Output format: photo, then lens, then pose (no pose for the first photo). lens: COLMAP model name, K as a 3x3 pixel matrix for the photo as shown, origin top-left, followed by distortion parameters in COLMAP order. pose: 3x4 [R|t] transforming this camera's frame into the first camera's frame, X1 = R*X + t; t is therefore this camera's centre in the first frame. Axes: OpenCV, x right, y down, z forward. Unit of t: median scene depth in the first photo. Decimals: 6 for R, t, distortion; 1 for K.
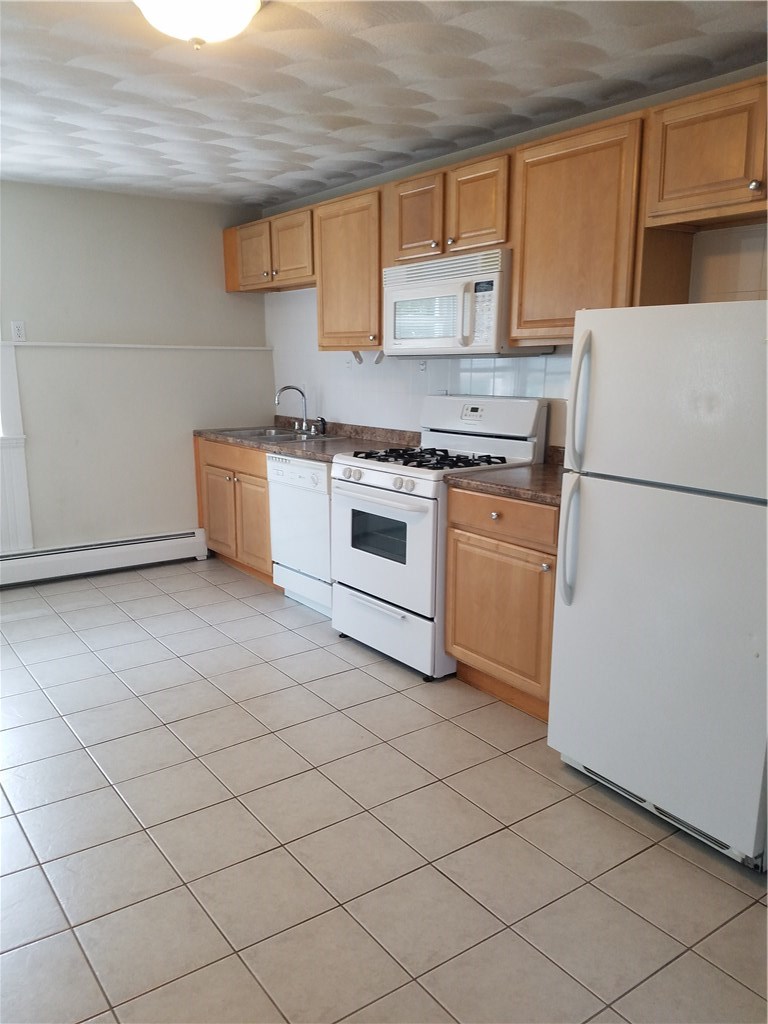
lens RADIAL K [[778.5, 0, 384.0], [0, 778.5, 512.0], [0, 0, 1]] dist [0.044494, 0.000368]
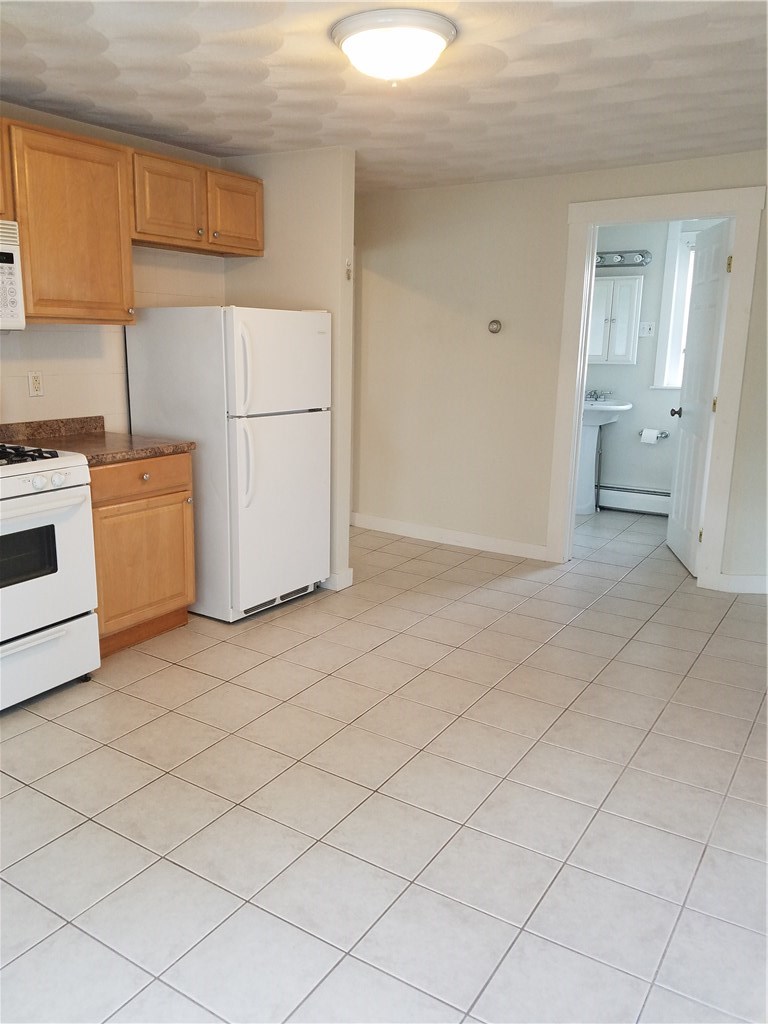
lens RADIAL K [[778.5, 0, 384.0], [0, 778.5, 512.0], [0, 0, 1]] dist [0.044494, 0.000368]
pose [[-0.402786, -0.193663, 0.894571, -0.968432], [0.166308, 0.945606, 0.279592, -0.196533], [-0.900058, 0.261390, -0.348669, 1.029458]]
